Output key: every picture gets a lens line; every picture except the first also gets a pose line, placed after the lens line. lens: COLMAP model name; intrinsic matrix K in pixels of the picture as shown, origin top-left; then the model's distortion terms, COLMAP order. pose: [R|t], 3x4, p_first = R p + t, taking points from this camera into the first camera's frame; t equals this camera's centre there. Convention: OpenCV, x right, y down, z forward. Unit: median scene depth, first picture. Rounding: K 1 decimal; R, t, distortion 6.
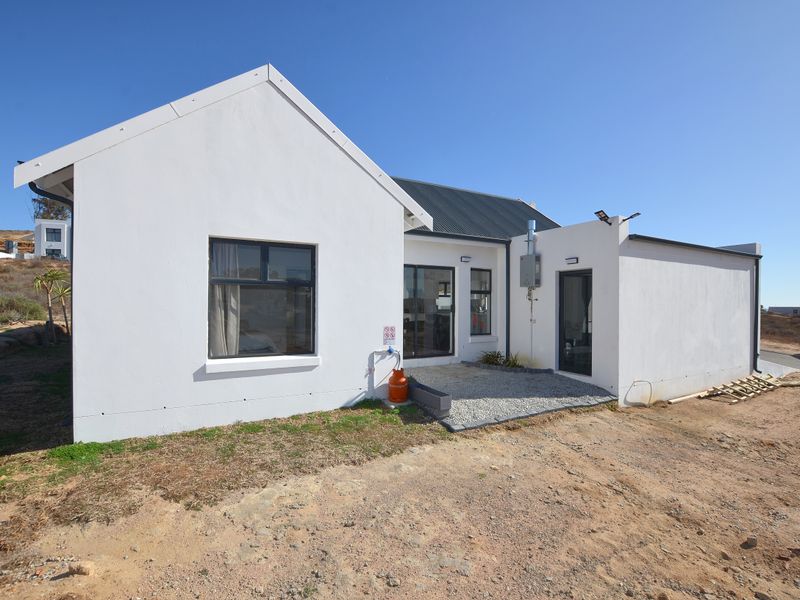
lens RADIAL K [[401.7, 0, 400.0], [0, 401.7, 300.0], [0, 0, 1]] dist [-0.033073, 0.000219]
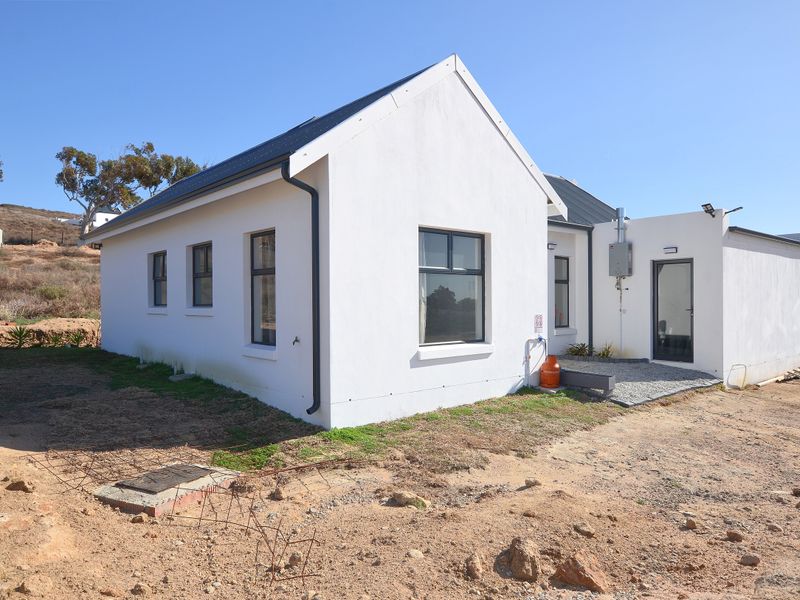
lens RADIAL K [[557.5, 0, 400.0], [0, 557.5, 300.0], [0, 0, 1]] dist [-0.030351, 0.003981]
pose [[0.982085, -0.008669, 0.188237, -0.596056], [0.006917, 0.999926, 0.009960, 0.011246], [-0.188310, -0.008480, 0.982073, -0.295021]]
